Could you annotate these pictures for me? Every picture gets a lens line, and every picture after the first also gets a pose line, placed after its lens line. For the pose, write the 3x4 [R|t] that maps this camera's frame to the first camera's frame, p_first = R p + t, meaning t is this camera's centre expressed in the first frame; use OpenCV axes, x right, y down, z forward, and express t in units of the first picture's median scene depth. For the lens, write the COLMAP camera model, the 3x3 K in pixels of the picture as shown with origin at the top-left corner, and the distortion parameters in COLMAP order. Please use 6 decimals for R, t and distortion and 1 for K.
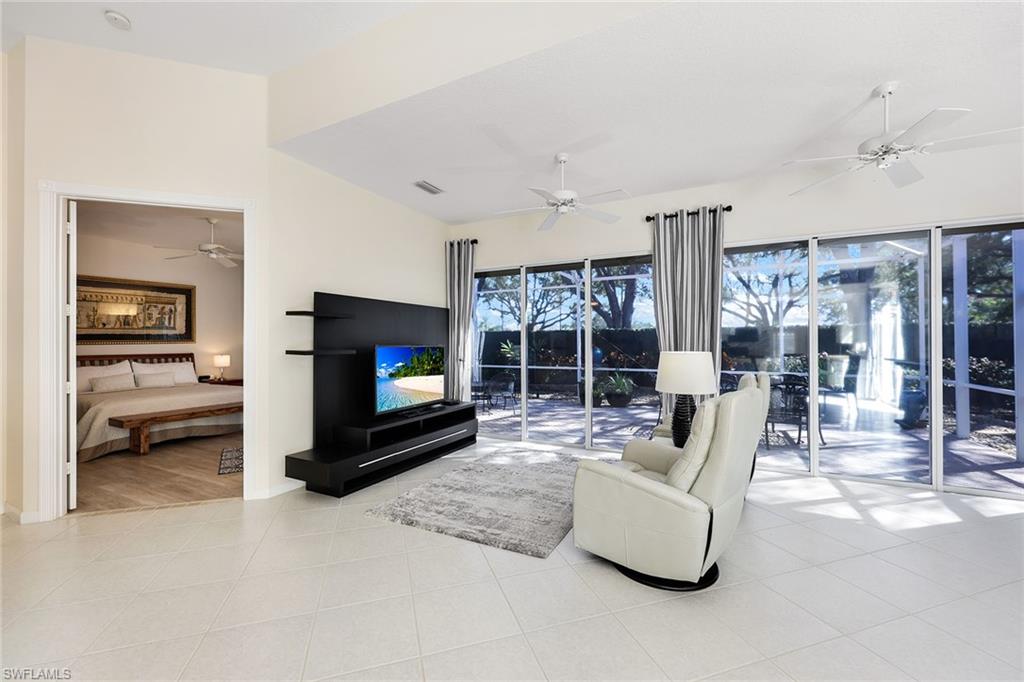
lens RADIAL K [[413.8, 0, 506.2], [0, 413.8, 342.1], [0, 0, 1]] dist [-0.003703, 0.000847]
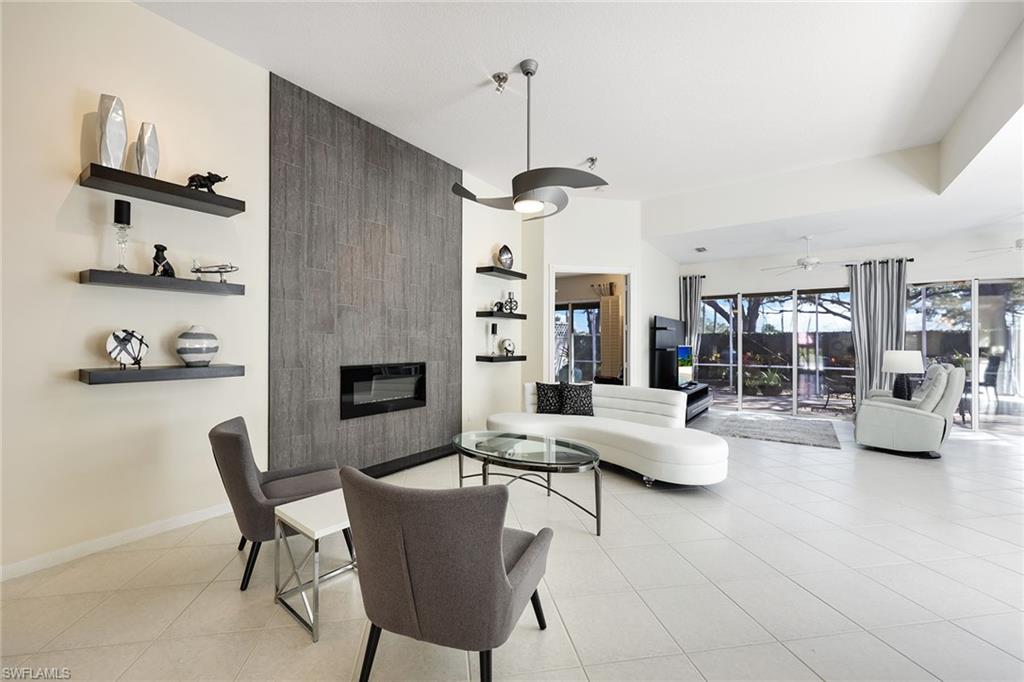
lens RADIAL K [[413.8, 0, 503.8], [0, 413.8, 341.2], [0, 0, 1]] dist [-0.003703, 0.000847]
pose [[0.989049, 0.004944, -0.147507, -0.632859], [-0.005530, 0.999978, -0.003563, -0.001226], [0.147486, 0.004340, 0.989055, -0.645279]]
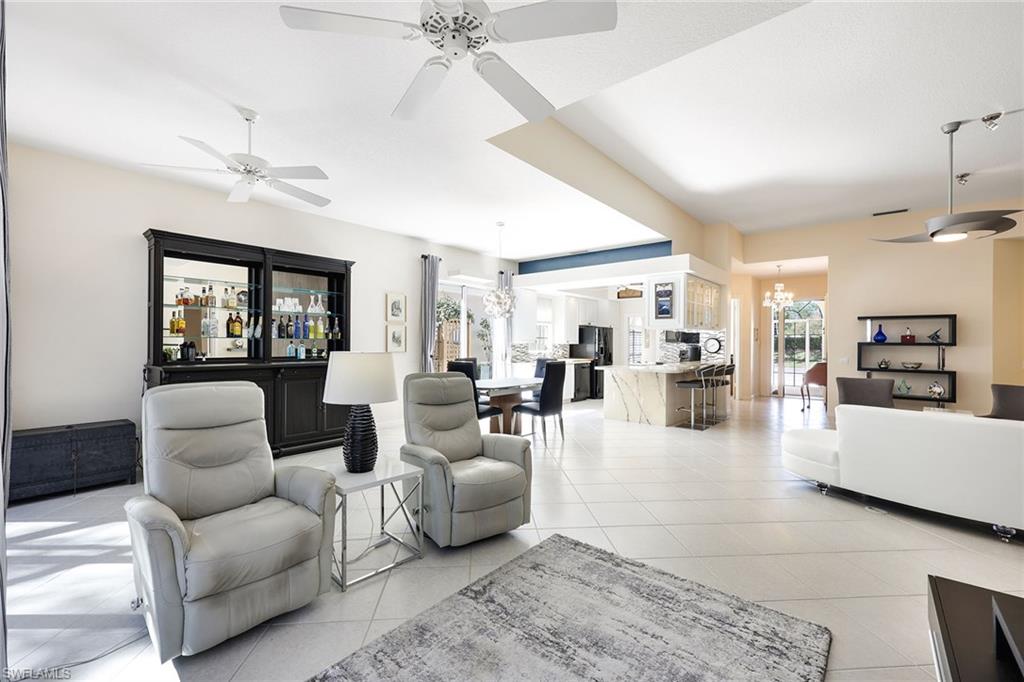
lens RADIAL K [[413.8, 0, 507.6], [0, 413.8, 350.3], [0, 0, 1]] dist [-0.003703, 0.000847]
pose [[-0.970906, -0.009896, 0.239256, -0.020834], [-0.007172, 0.999899, 0.012256, 0.005083], [-0.239353, 0.010184, -0.970879, 1.042709]]
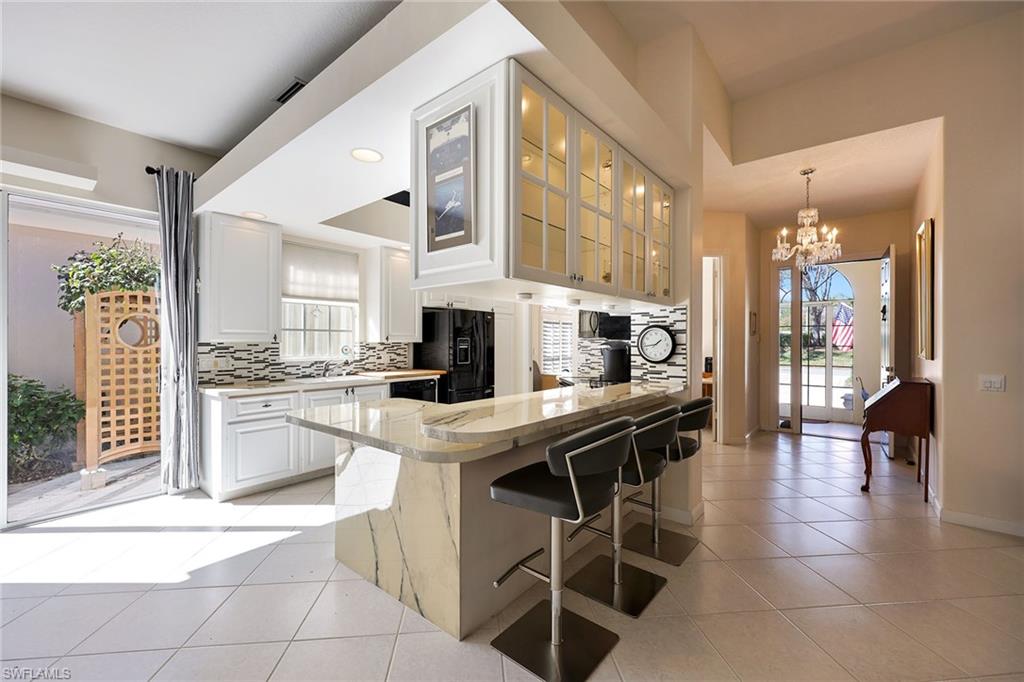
lens RADIAL K [[413.8, 0, 506.3], [0, 413.8, 343.0], [0, 0, 1]] dist [-0.003703, 0.000847]
pose [[-0.977213, -0.000902, 0.212260, -0.307443], [-0.001169, 0.999999, -0.001132, -0.000442], [-0.212259, -0.001354, -0.977213, -0.002821]]
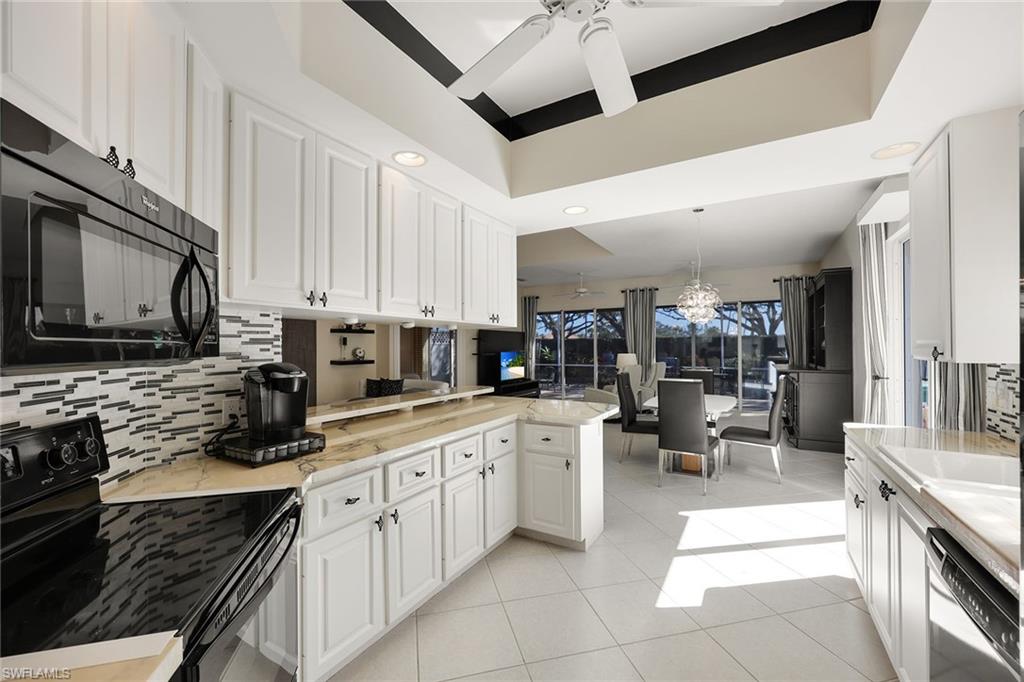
lens RADIAL K [[413.8, 0, 504.5], [0, 413.8, 343.2], [0, 0, 1]] dist [-0.003703, 0.000847]
pose [[0.997748, -0.003728, -0.066974, -0.111109], [0.003311, 0.999974, -0.006337, -0.018993], [0.066996, 0.006101, 0.997735, -1.067094]]
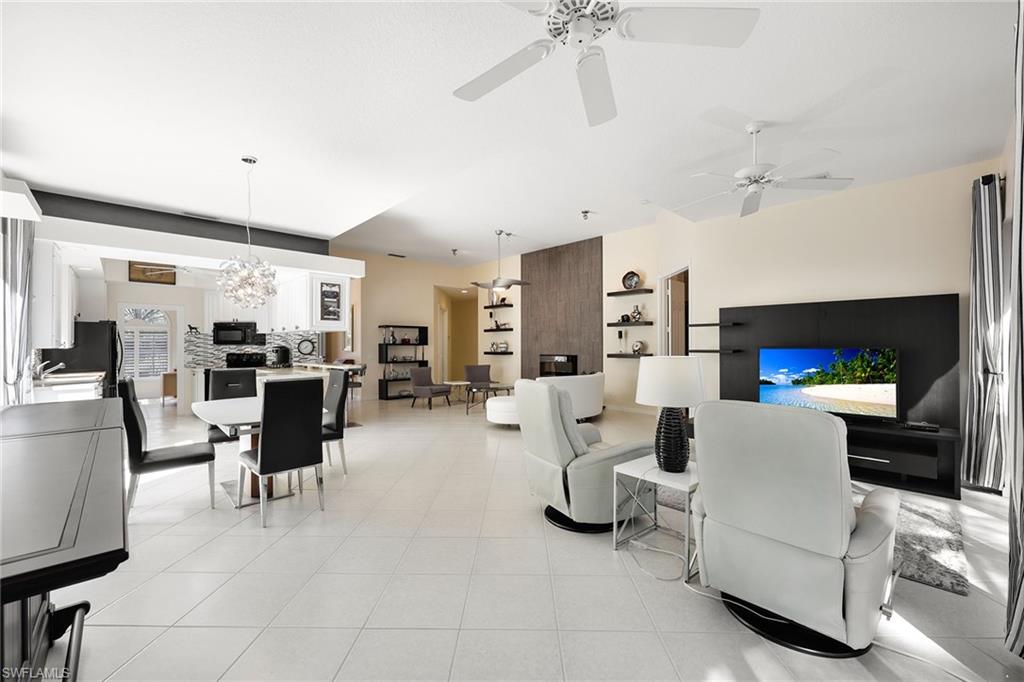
lens RADIAL K [[413.8, 0, 512.4], [0, 413.8, 342.8], [0, 0, 1]] dist [-0.003703, 0.000847]
pose [[-0.326982, -0.000509, -0.945031, 0.816312], [0.008024, 0.999962, -0.003315, -0.004831], [0.944997, -0.008667, -0.326965, 0.592787]]
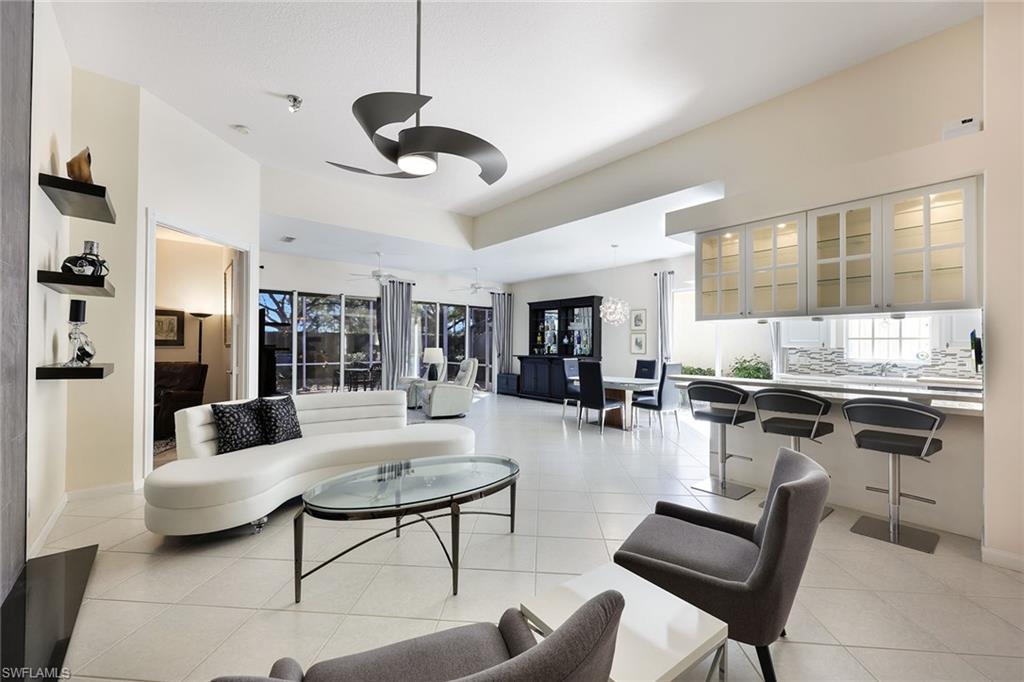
lens RADIAL K [[413.8, 0, 514.5], [0, 413.8, 345.3], [0, 0, 1]] dist [-0.003703, 0.000847]
pose [[0.372256, 0.003301, 0.928124, -1.119534], [-0.011189, 0.999937, 0.000932, -0.000754], [-0.928062, -0.010731, 0.372270, -0.286178]]
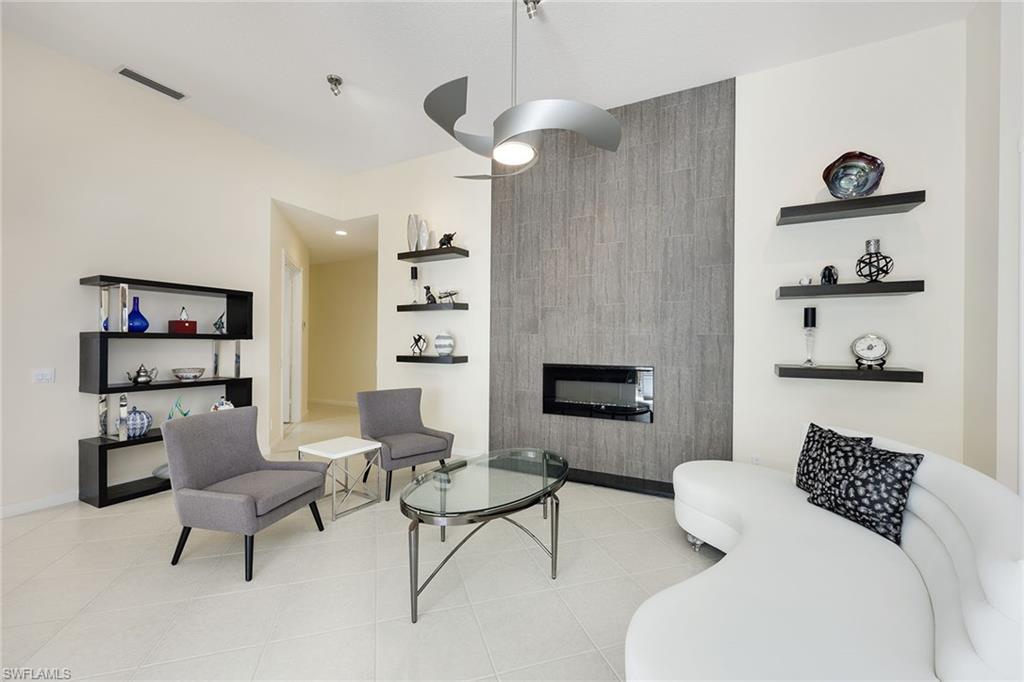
lens RADIAL K [[413.8, 0, 510.8], [0, 413.8, 341.0], [0, 0, 1]] dist [-0.003703, 0.000847]
pose [[0.003591, 0.002420, -0.999991, -0.205559], [-0.002830, 0.999993, 0.002410, -0.003102], [0.999990, 0.002821, 0.003598, 0.011893]]
